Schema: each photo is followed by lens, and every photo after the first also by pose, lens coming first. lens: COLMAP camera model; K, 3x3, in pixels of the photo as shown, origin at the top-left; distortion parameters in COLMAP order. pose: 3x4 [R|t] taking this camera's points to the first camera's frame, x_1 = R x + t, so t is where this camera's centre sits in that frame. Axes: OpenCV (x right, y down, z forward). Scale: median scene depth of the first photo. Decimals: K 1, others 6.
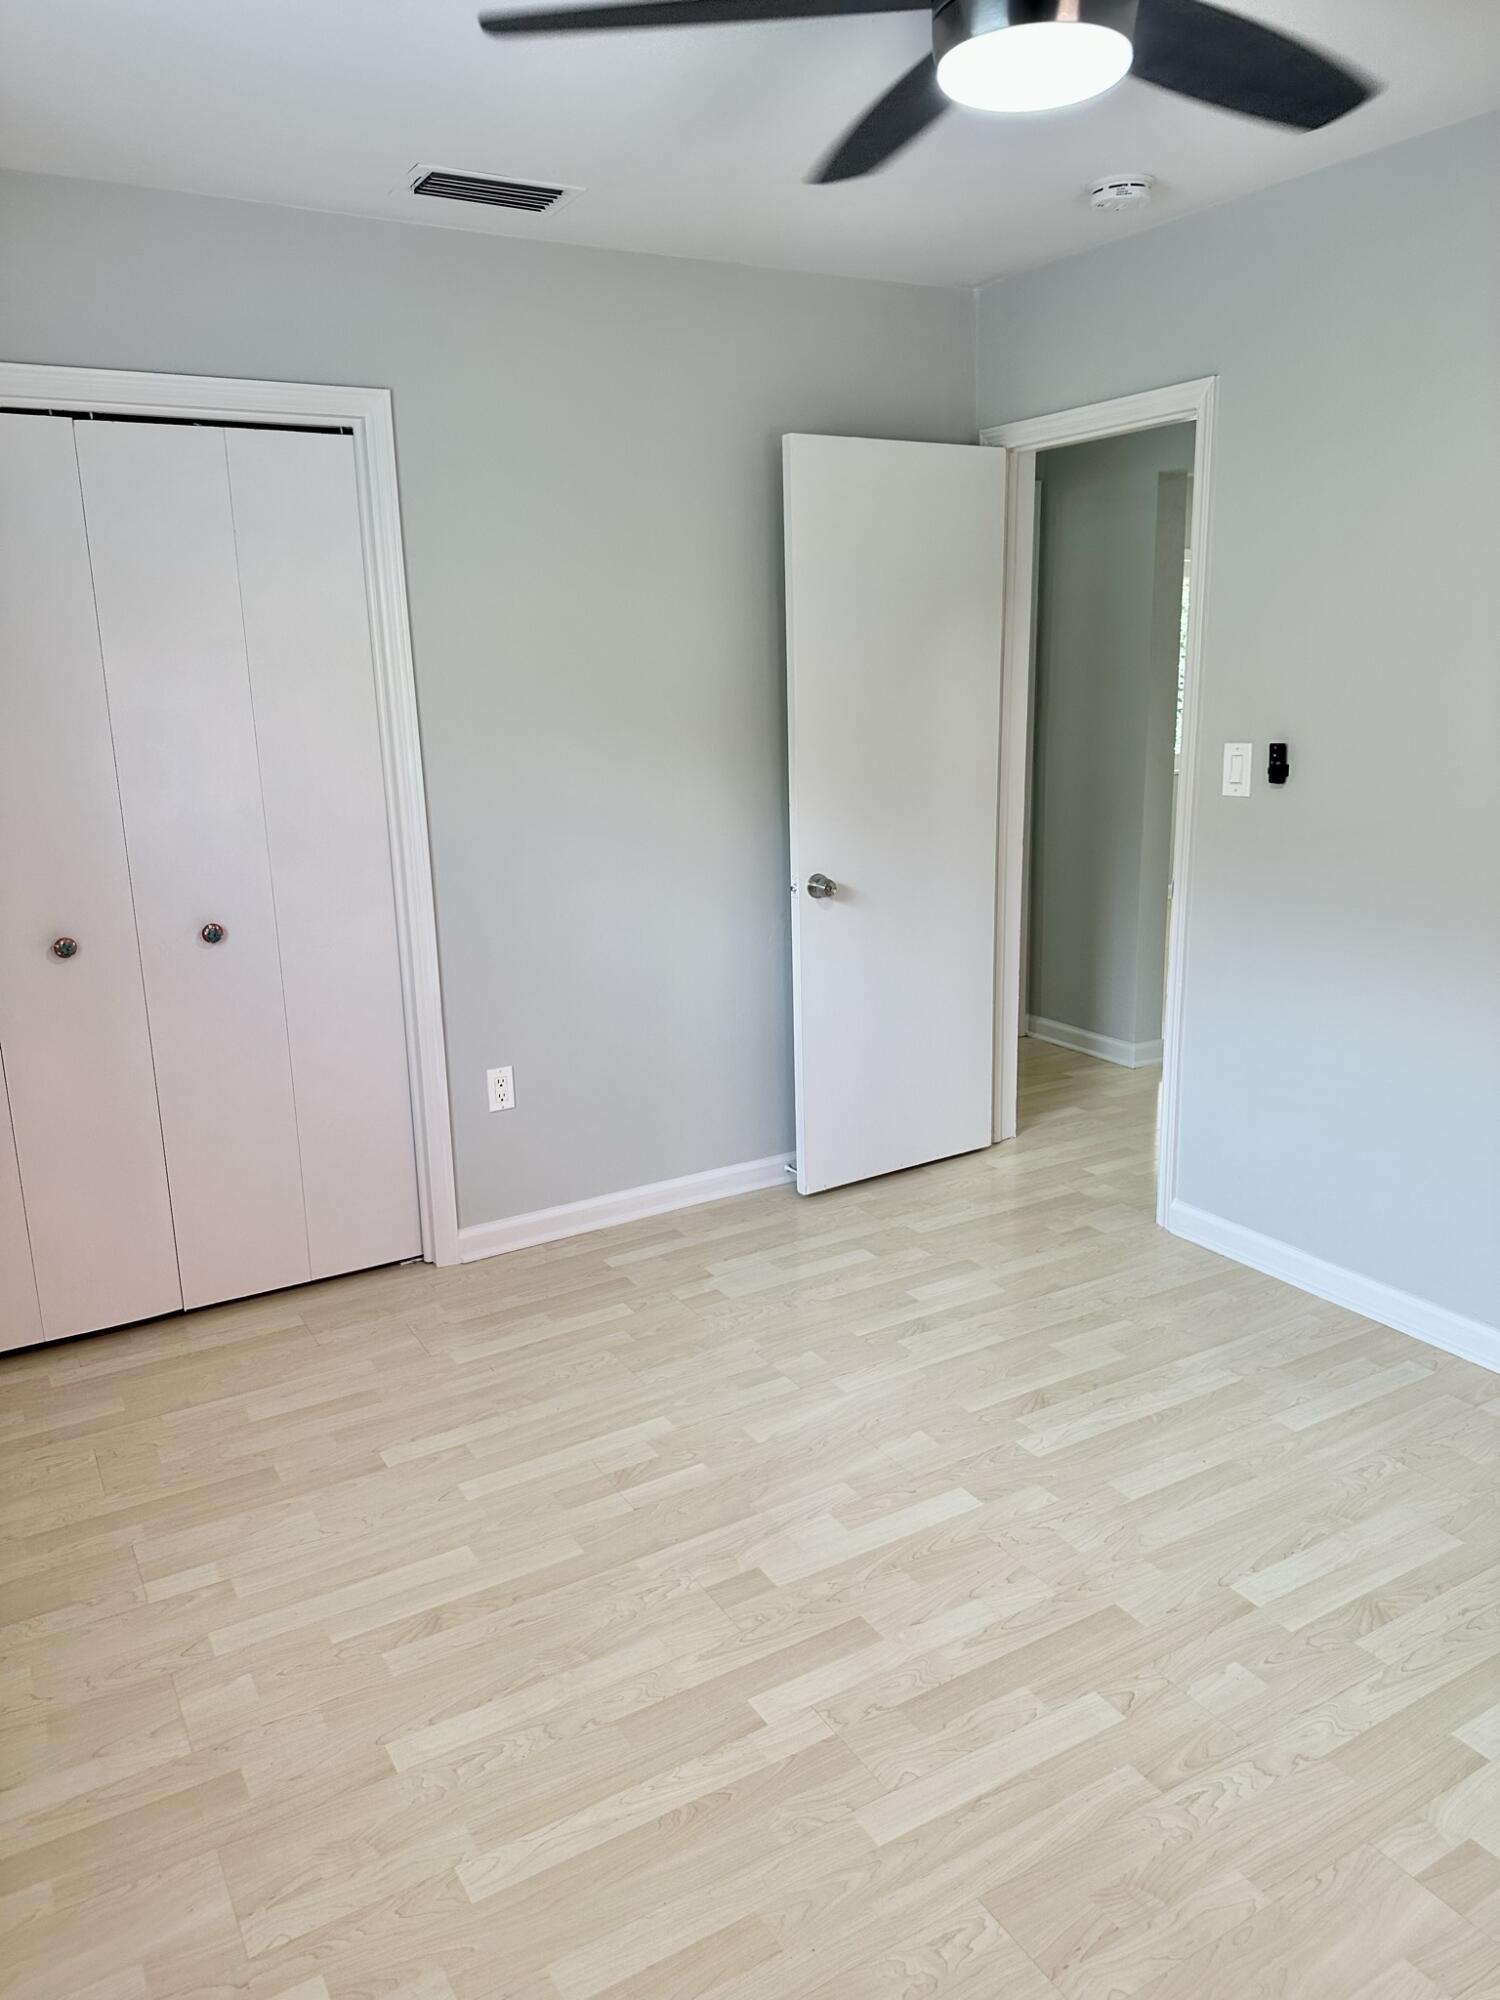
lens RADIAL K [[1403.3, 0, 750.8], [0, 1403.3, 1000.3], [0, 0, 1]] dist [0.008546, -0.006833]
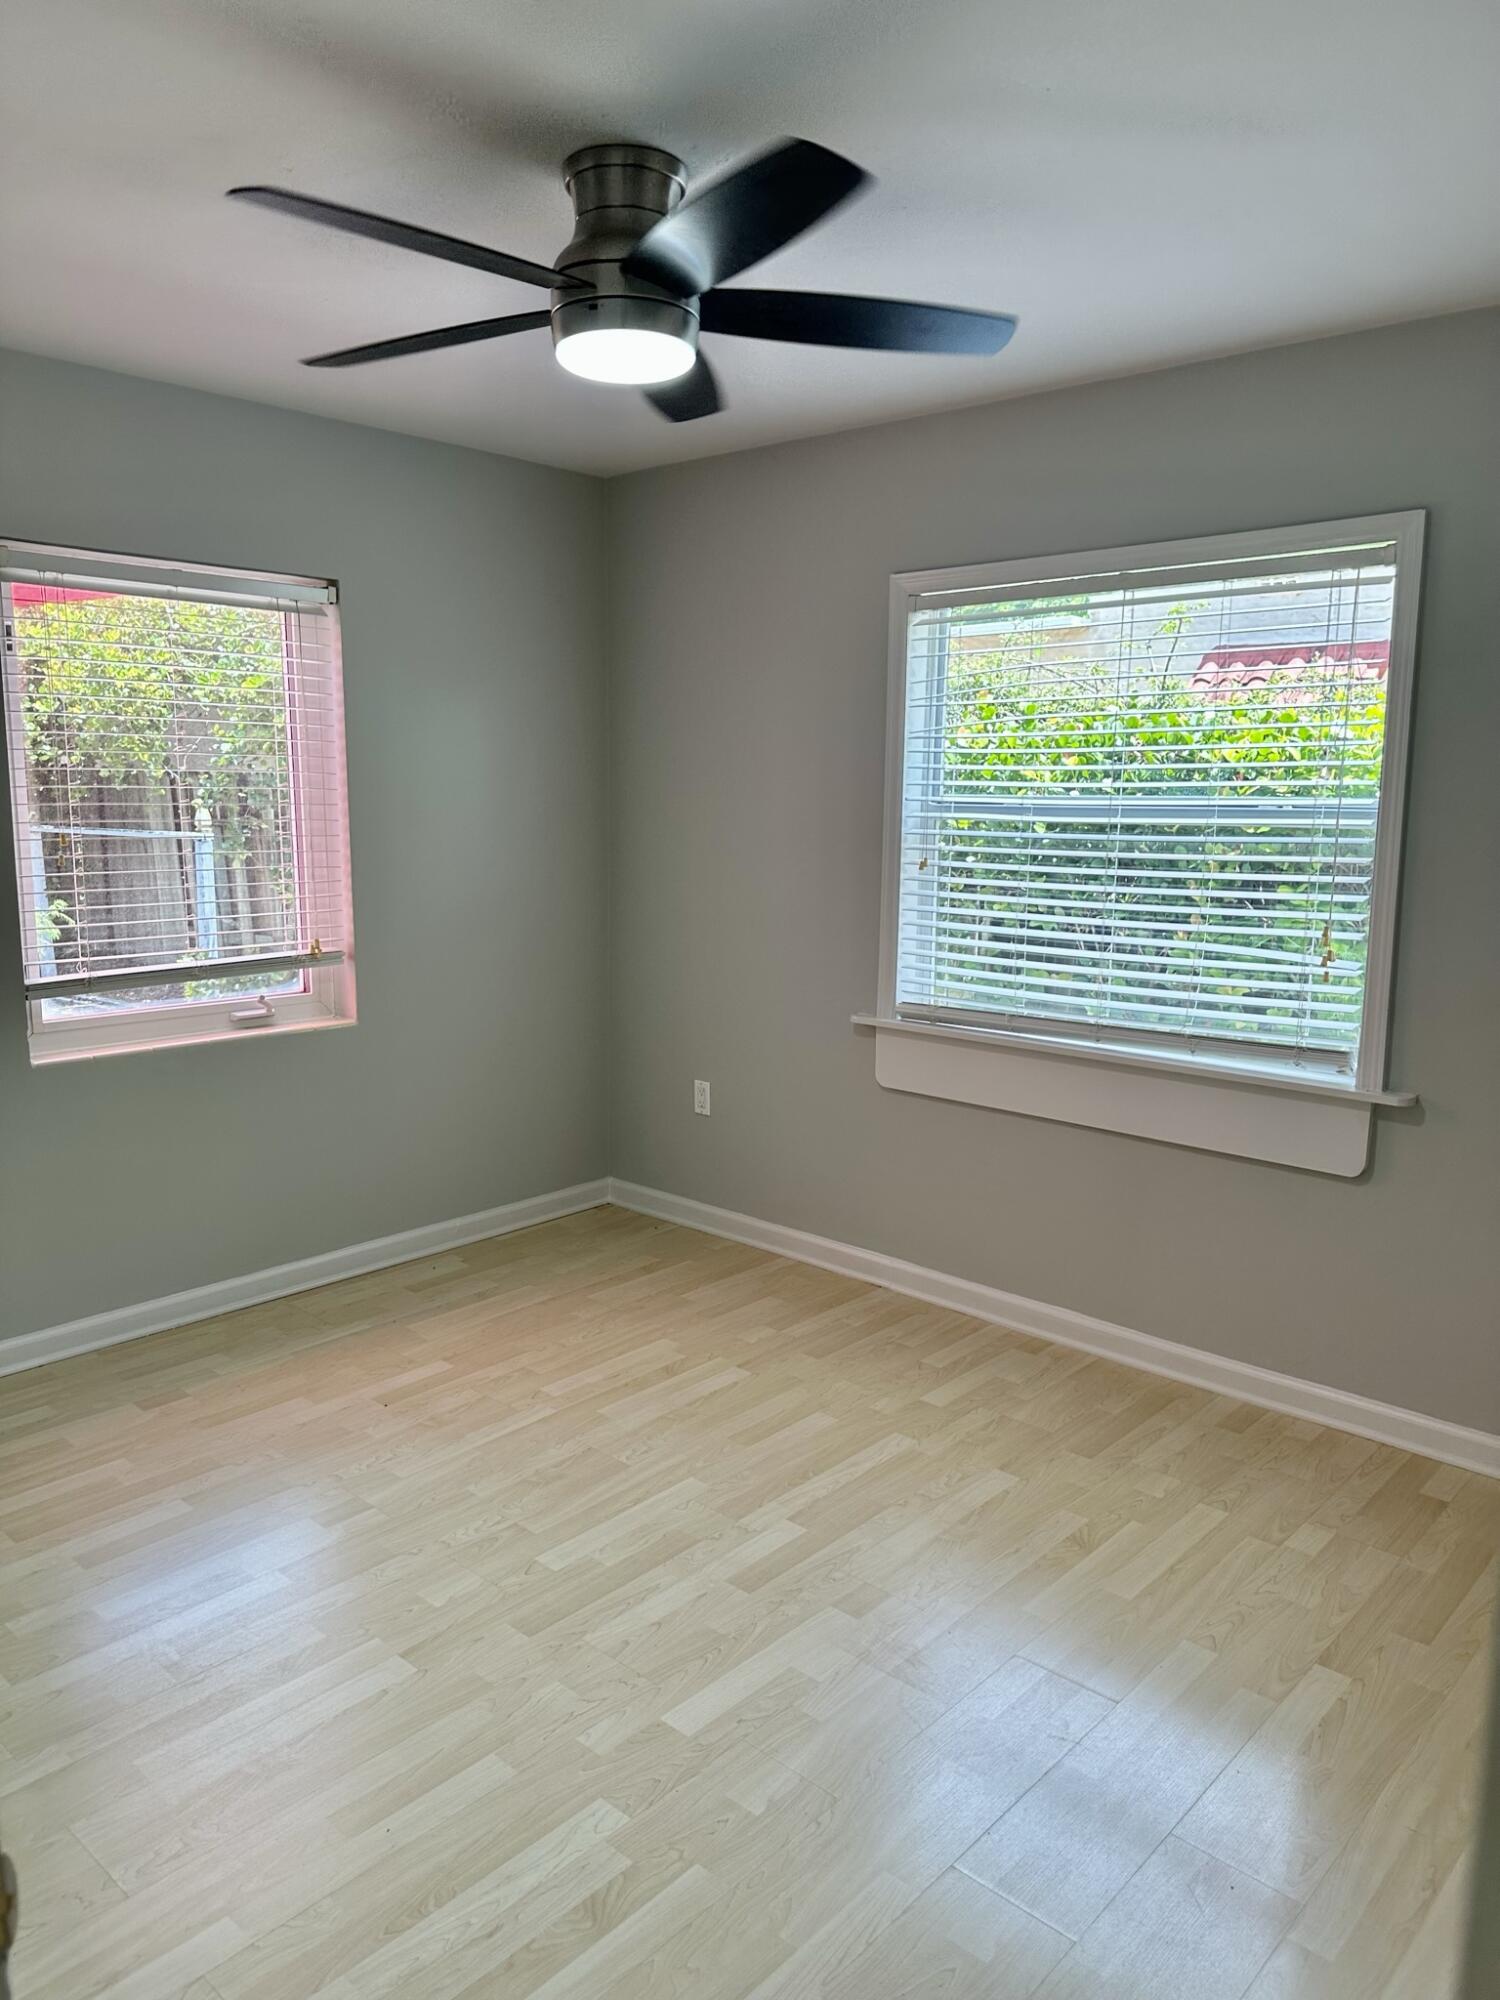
lens RADIAL K [[1403.3, 0, 748.4], [0, 1403.3, 1014.7], [0, 0, 1]] dist [0.008546, -0.006833]
pose [[-0.953347, 0.065640, -0.294653, 0.407963], [-0.057602, 0.918585, 0.391004, -0.476499], [0.296329, 0.389735, -0.871949, 1.912800]]
